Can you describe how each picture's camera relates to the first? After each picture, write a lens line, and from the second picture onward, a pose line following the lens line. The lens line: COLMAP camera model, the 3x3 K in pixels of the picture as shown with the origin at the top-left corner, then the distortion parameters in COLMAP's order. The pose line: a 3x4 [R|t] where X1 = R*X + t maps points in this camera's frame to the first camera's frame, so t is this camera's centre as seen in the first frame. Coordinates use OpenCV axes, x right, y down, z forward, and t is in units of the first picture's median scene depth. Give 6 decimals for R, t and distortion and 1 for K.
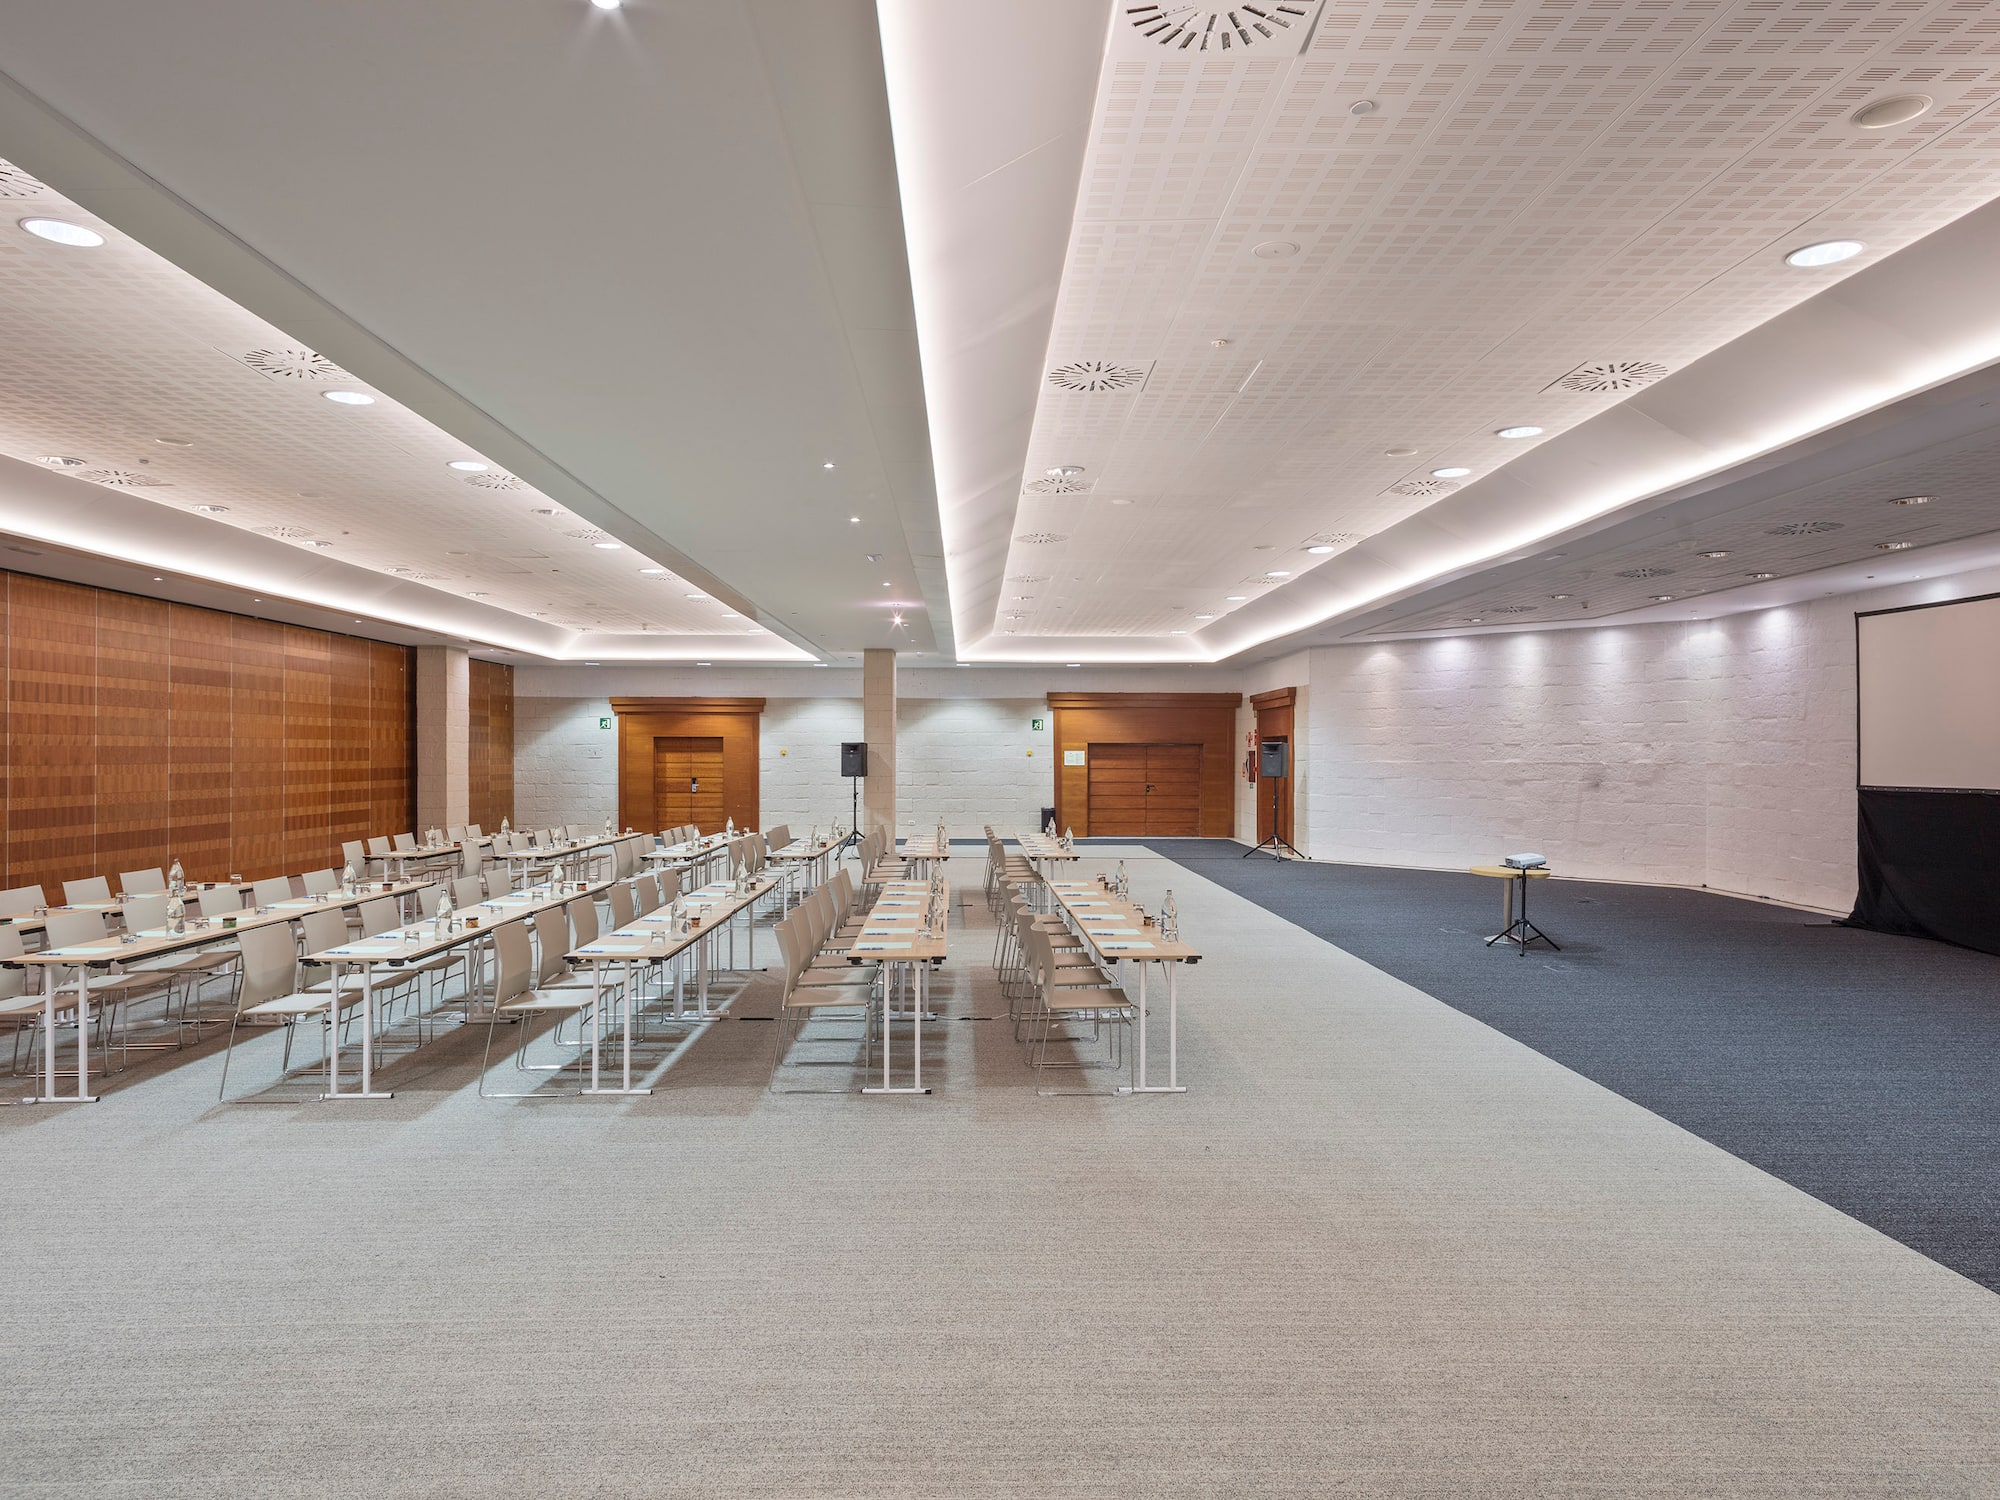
lens RADIAL K [[1238.3, 0, 998.2], [0, 1238.3, 740.8], [0, 0, 1]] dist [0.006108, 0.000752]
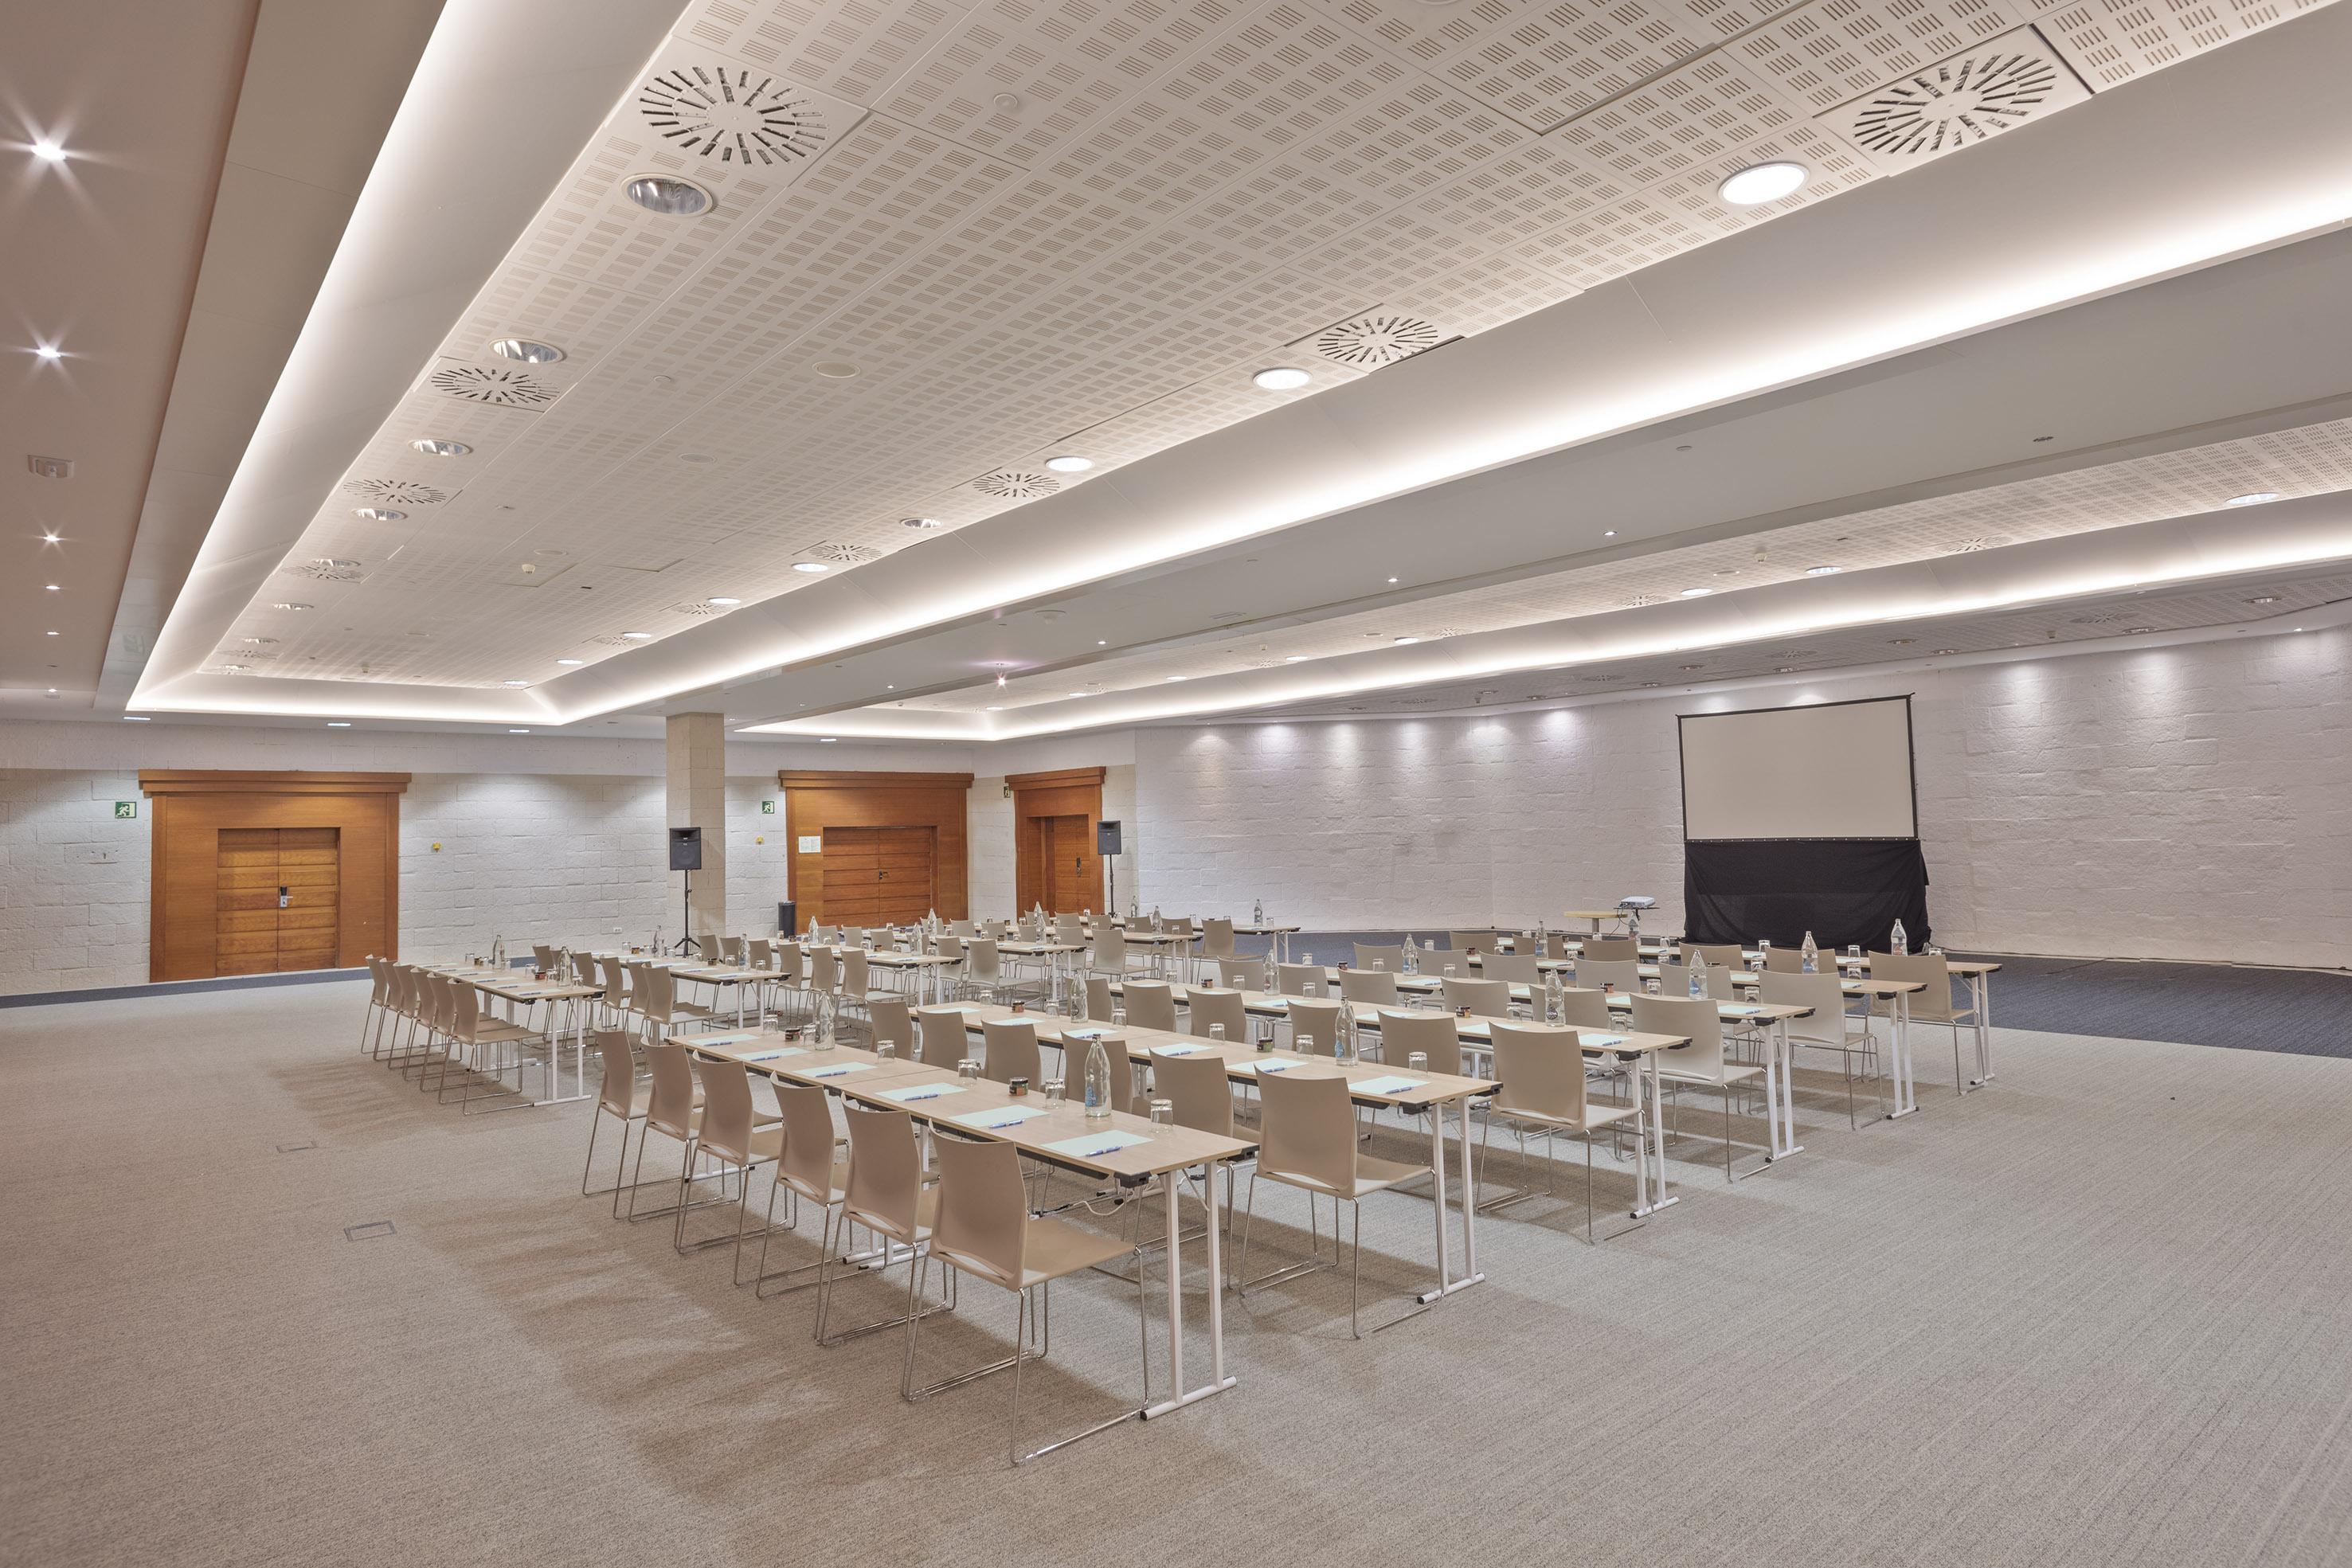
lens RADIAL K [[1318.4, 0, 1181.4], [0, 1318.4, 793.4], [0, 0, 1]] dist [0.041100, 0.001113]
pose [[0.775318, 0.000122, 0.631571, -0.331685], [0.018453, 0.999569, -0.022845, 0.003946], [-0.631301, 0.029367, 0.774982, 0.101602]]
